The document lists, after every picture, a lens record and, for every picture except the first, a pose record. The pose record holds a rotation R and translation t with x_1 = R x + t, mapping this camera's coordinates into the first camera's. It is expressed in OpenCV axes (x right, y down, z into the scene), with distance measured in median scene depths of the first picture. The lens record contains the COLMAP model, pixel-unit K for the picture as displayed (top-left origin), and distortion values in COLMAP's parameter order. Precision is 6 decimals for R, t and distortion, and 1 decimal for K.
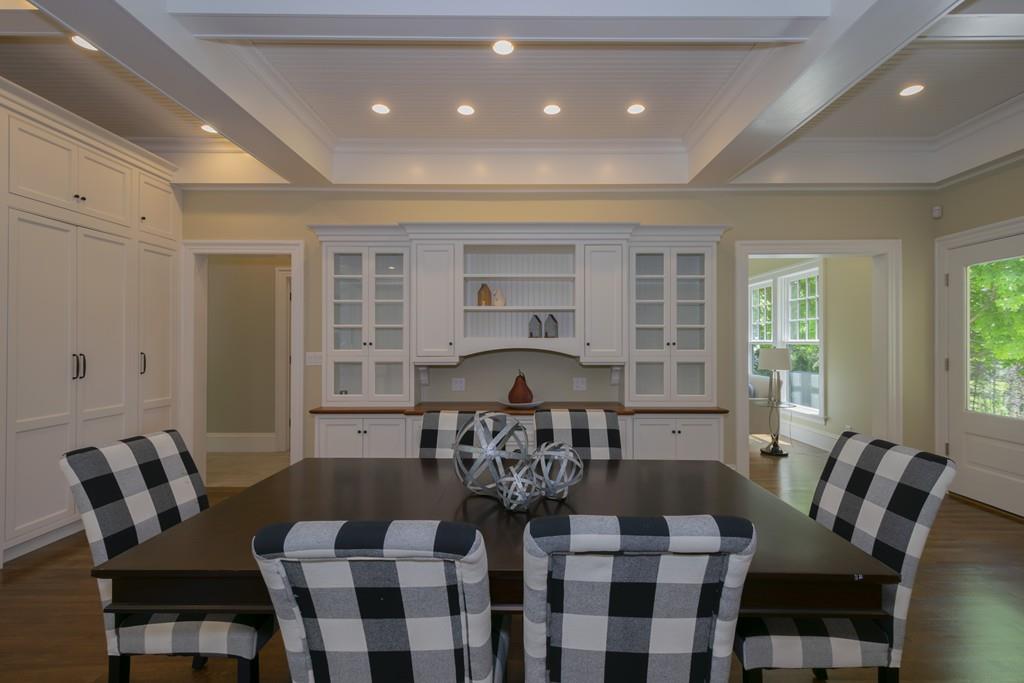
lens RADIAL K [[448.5, 0, 523.5], [0, 448.5, 343.1], [0, 0, 1]] dist [-0.000893, -0.000276]
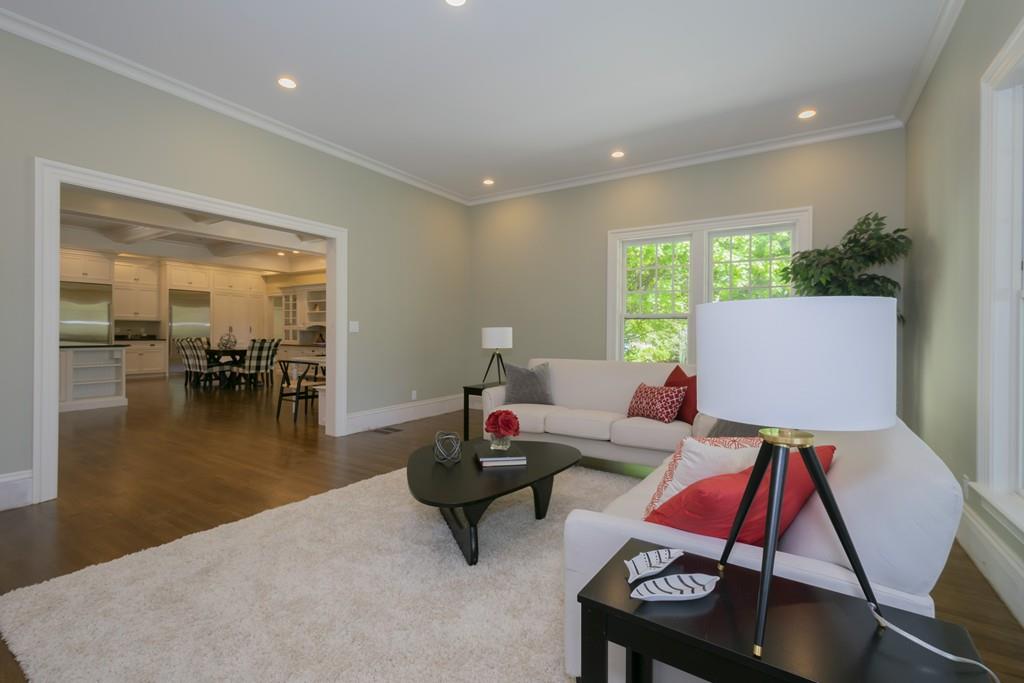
lens RADIAL K [[454.2, 0, 512.0], [0, 454.2, 341.5], [0, 0, 1]] dist [0.003041, 0.000217]
pose [[0.841366, 0.015586, -0.540242, 2.669228], [-0.006962, 0.999814, 0.018002, 0.053406], [0.540422, -0.011385, 0.841317, -0.836081]]
